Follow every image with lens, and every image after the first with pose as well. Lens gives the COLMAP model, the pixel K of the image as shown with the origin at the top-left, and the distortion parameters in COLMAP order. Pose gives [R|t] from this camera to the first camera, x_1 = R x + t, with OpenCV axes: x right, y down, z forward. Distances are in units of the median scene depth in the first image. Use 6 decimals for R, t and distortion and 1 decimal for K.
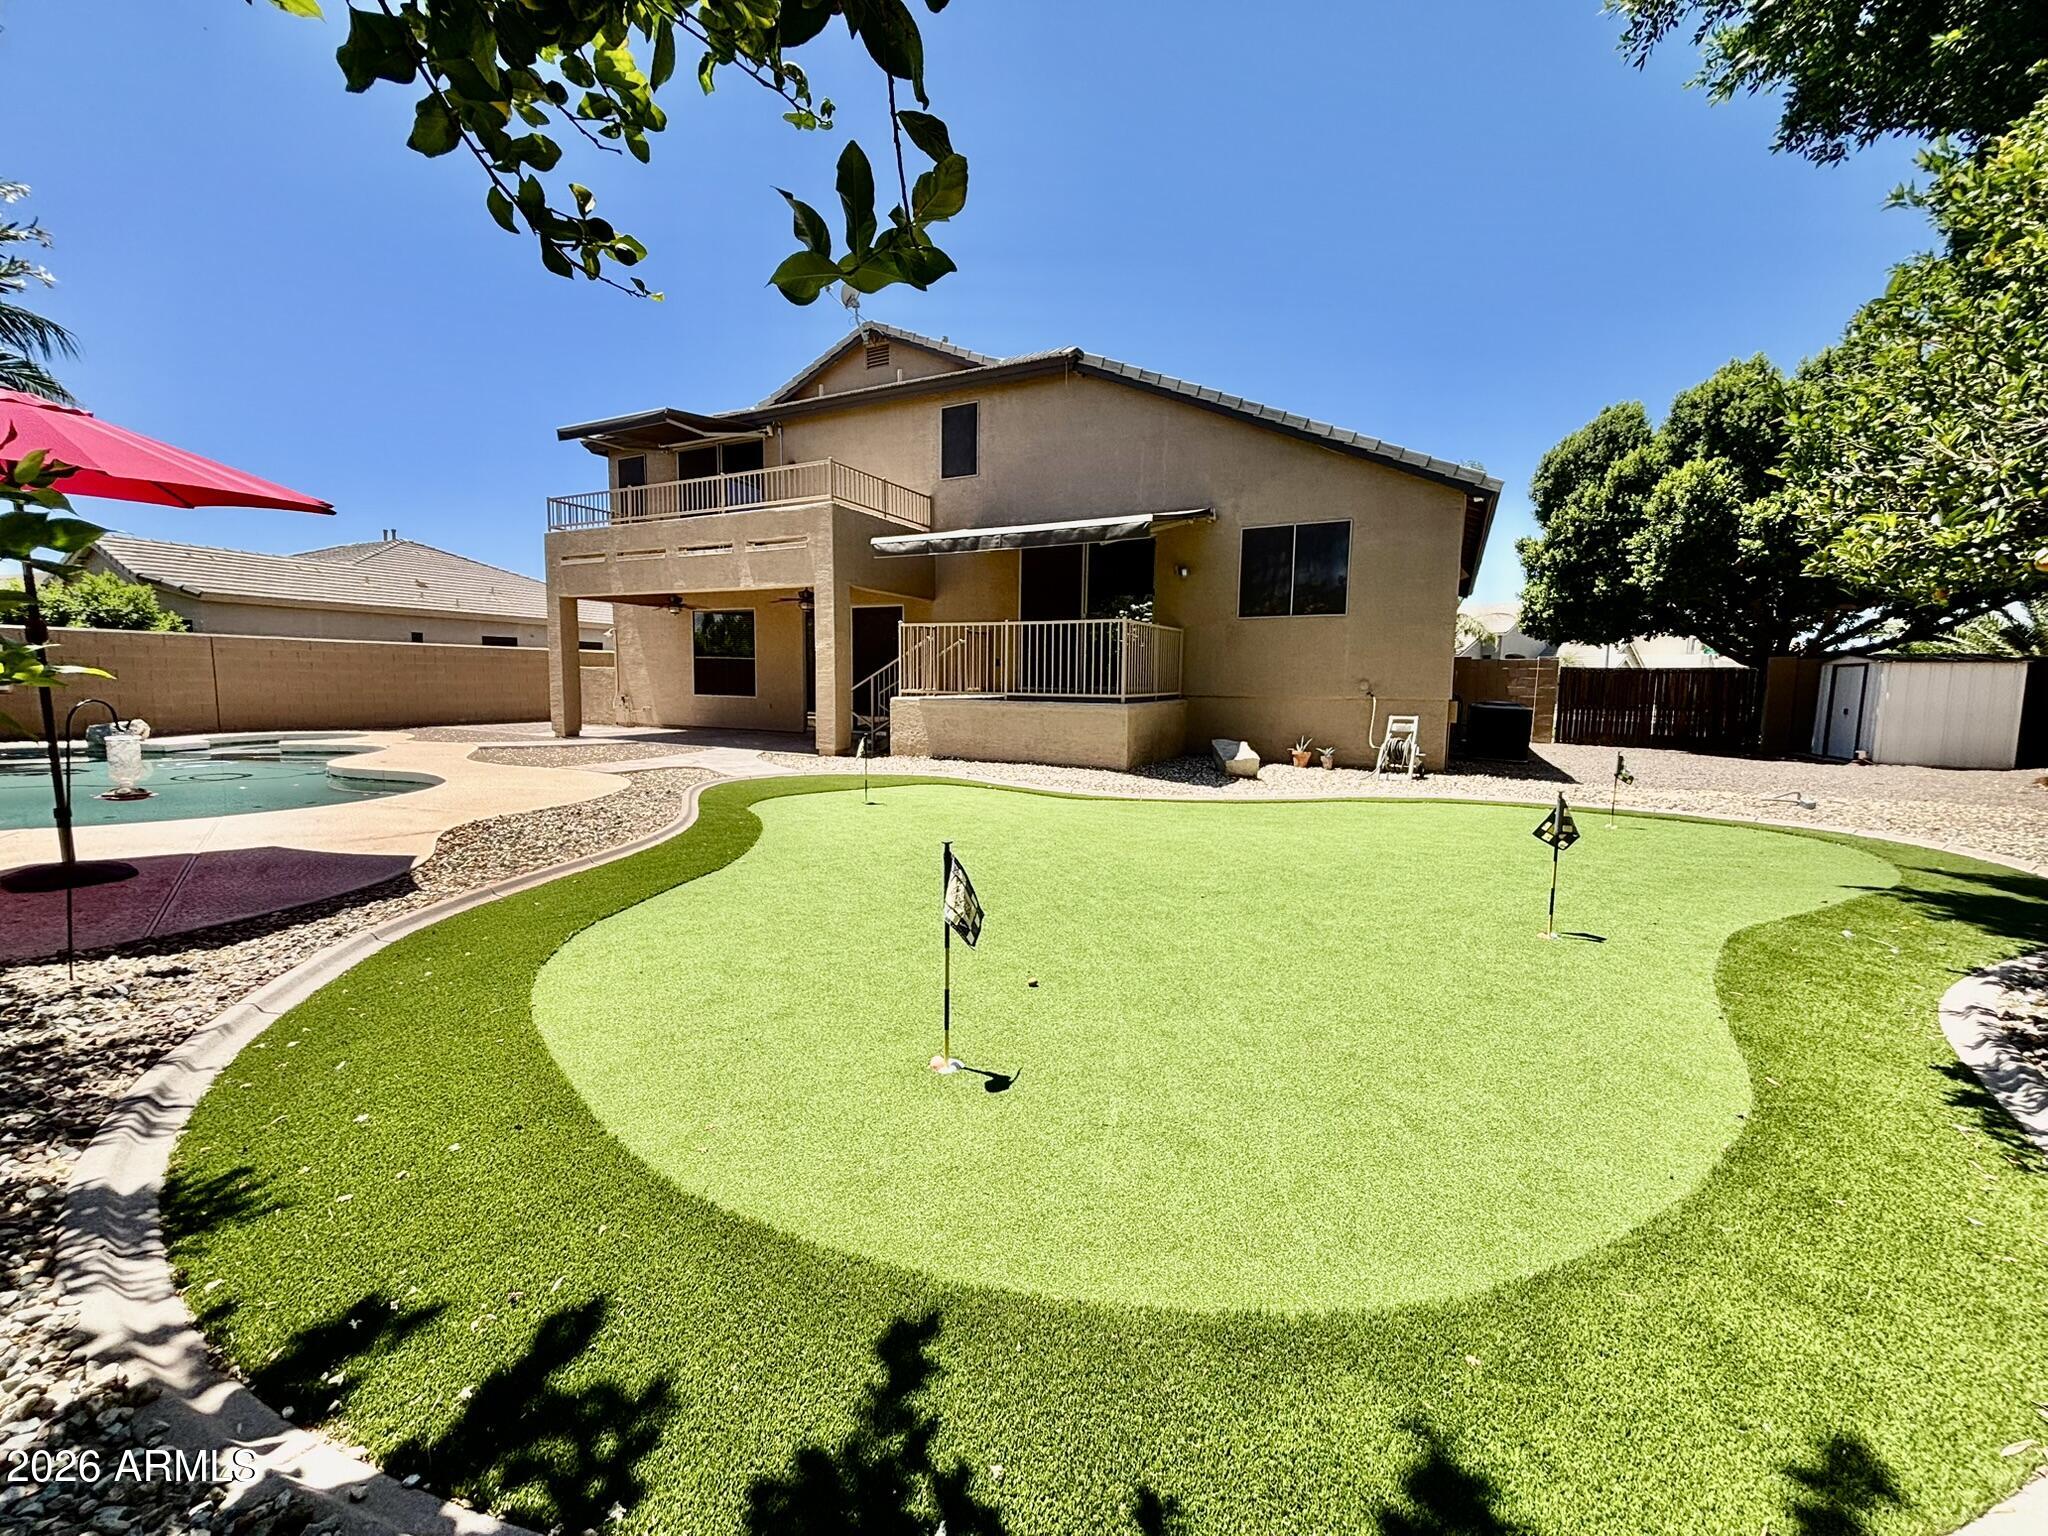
lens RADIAL K [[825.0, 0, 1019.2], [0, 825.0, 758.1], [0, 0, 1]] dist [0.002356, -0.001463]
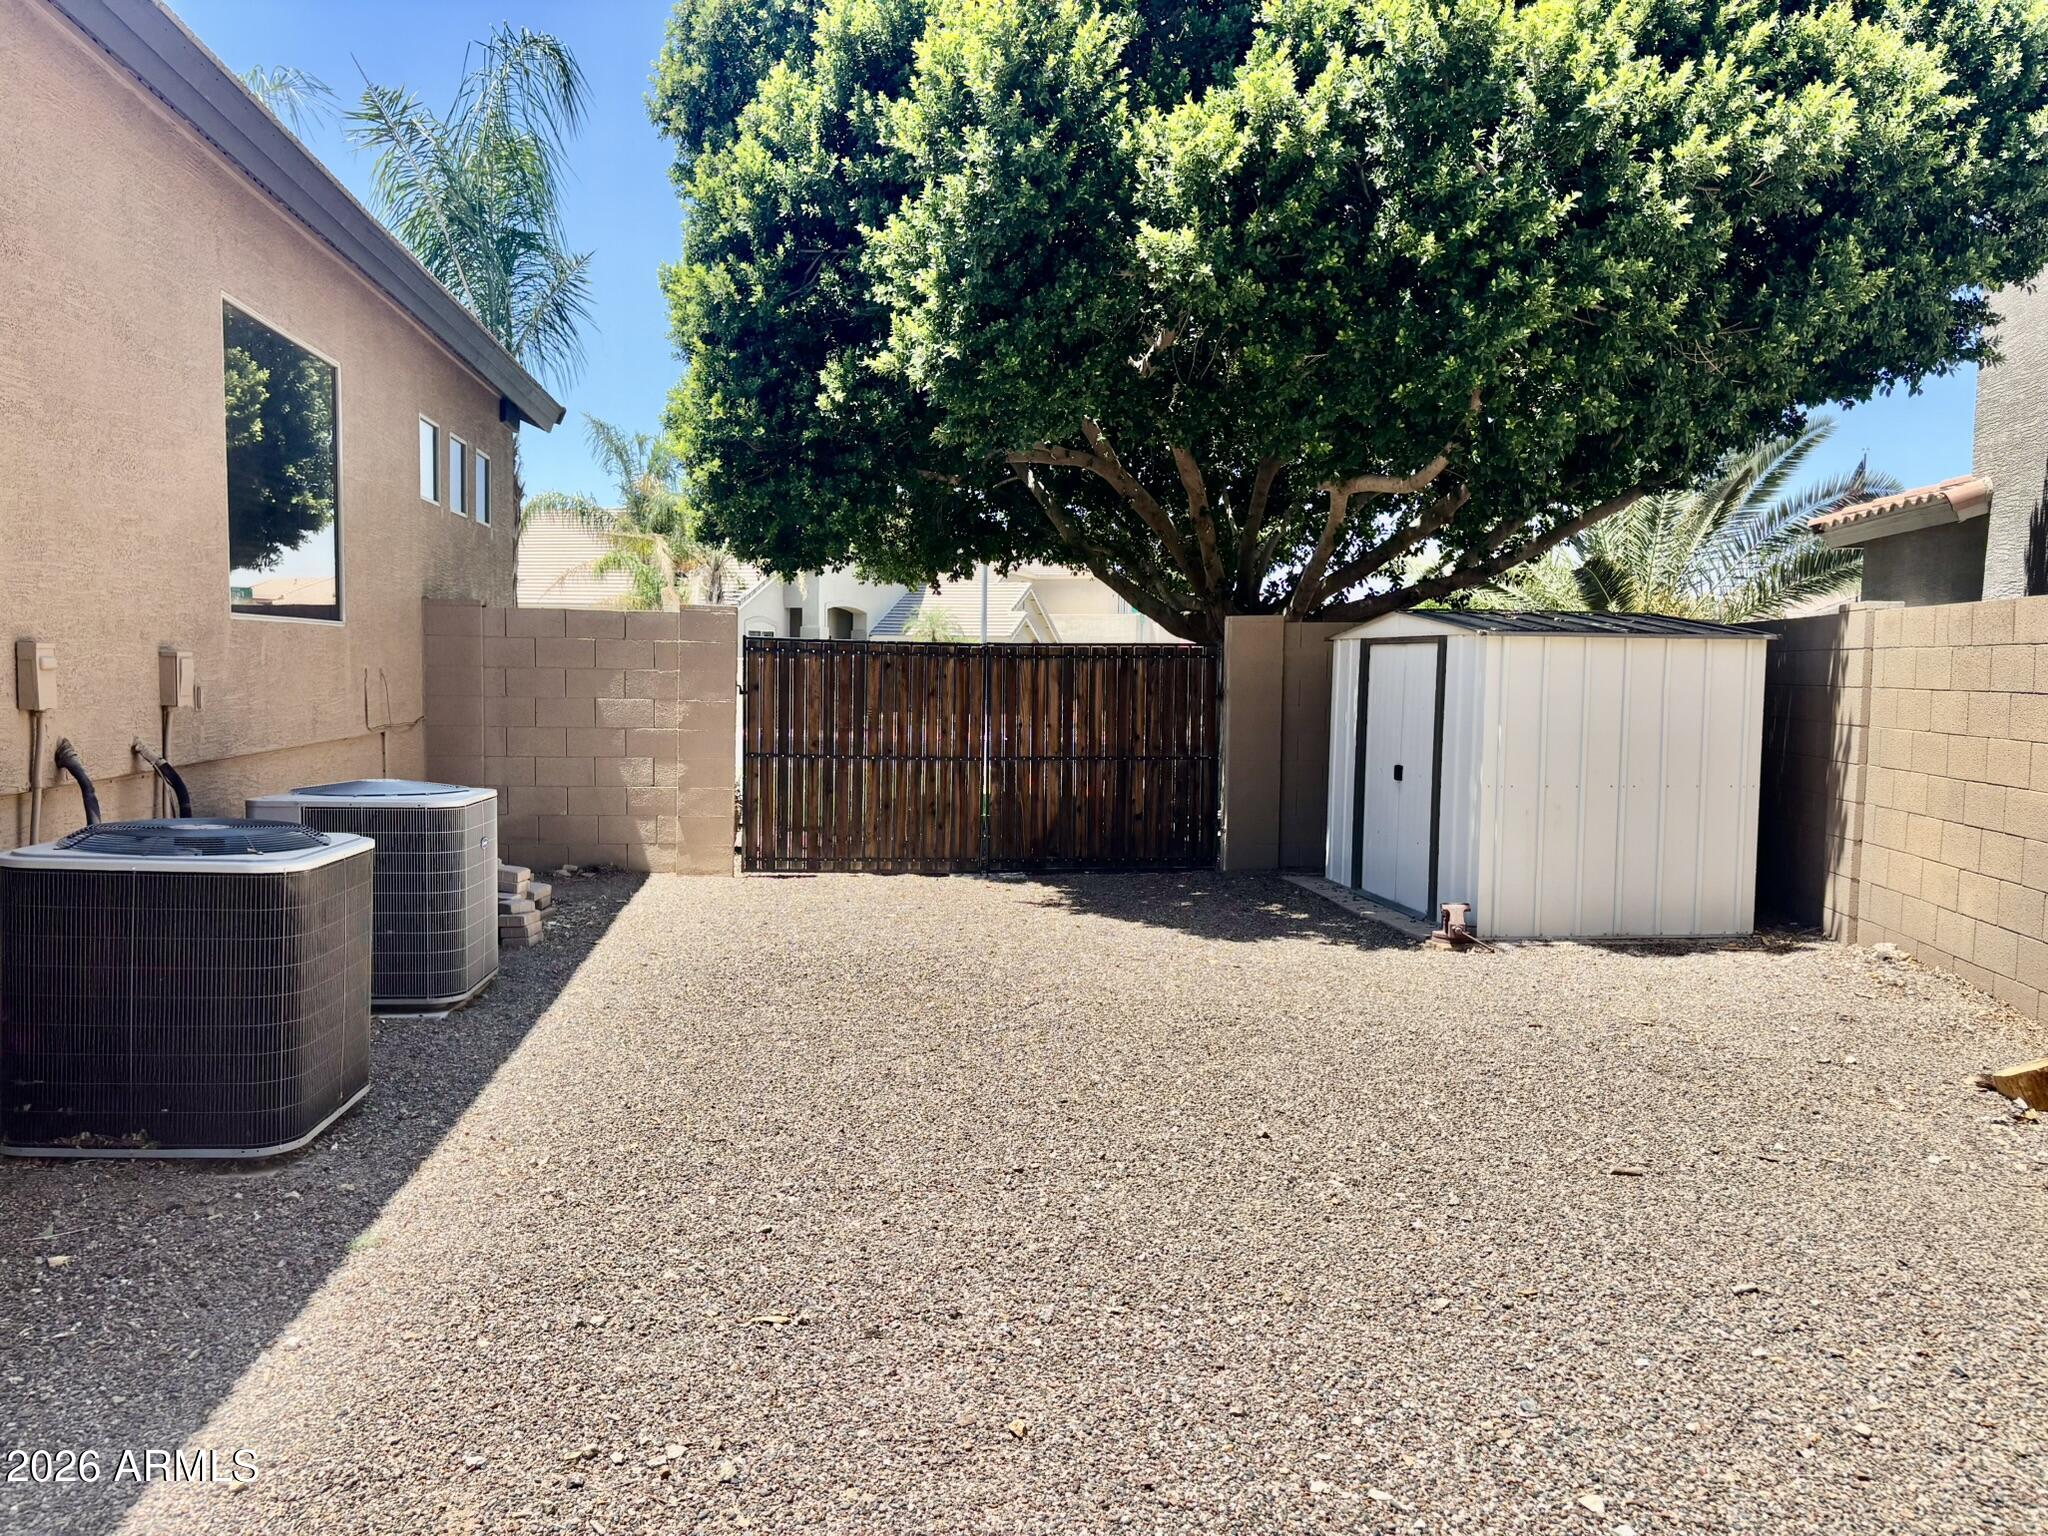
lens RADIAL K [[1570.7, 0, 1011.7], [0, 1570.7, 766.8], [0, 0, 1]] dist [0.040626, -0.043217]
pose [[0.823151, -0.034377, 0.566780, 0.462971], [0.046481, 0.998895, -0.006919, -0.058641], [-0.565916, 0.032040, 0.823840, 0.515451]]
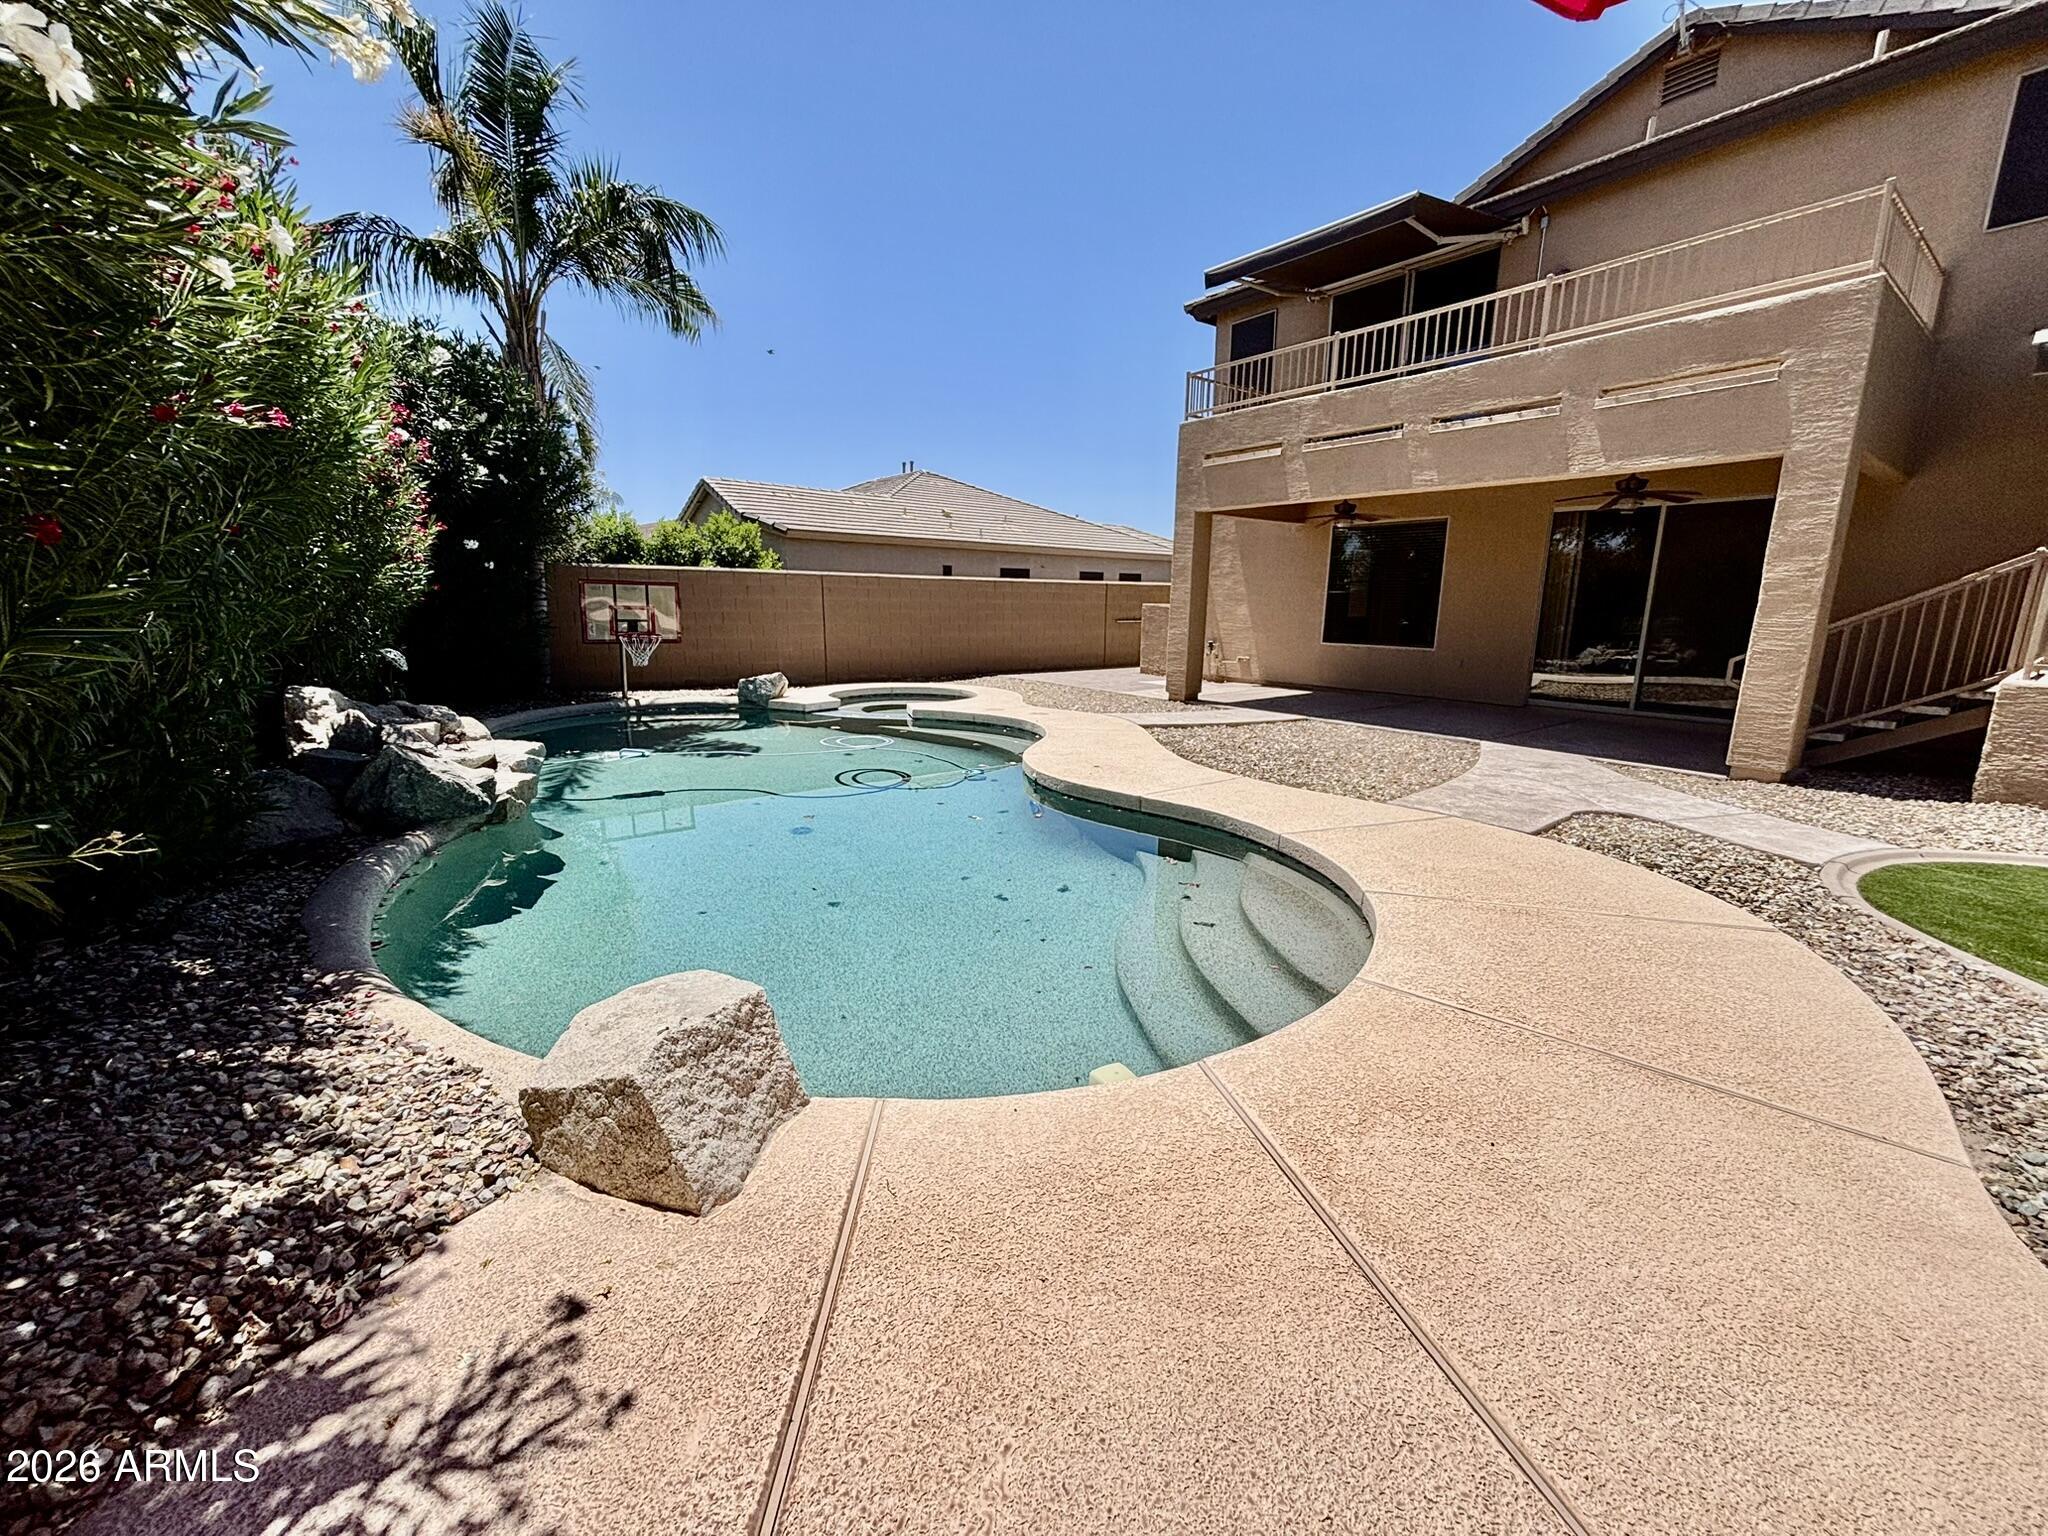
lens RADIAL K [[825.0, 0, 1017.8], [0, 825.0, 758.8], [0, 0, 1]] dist [0.002356, -0.001463]
pose [[0.899377, 0.079374, -0.429908, -0.354069], [-0.040668, 0.994306, 0.098500, -0.040305], [0.435279, -0.071105, 0.897483, 0.246714]]
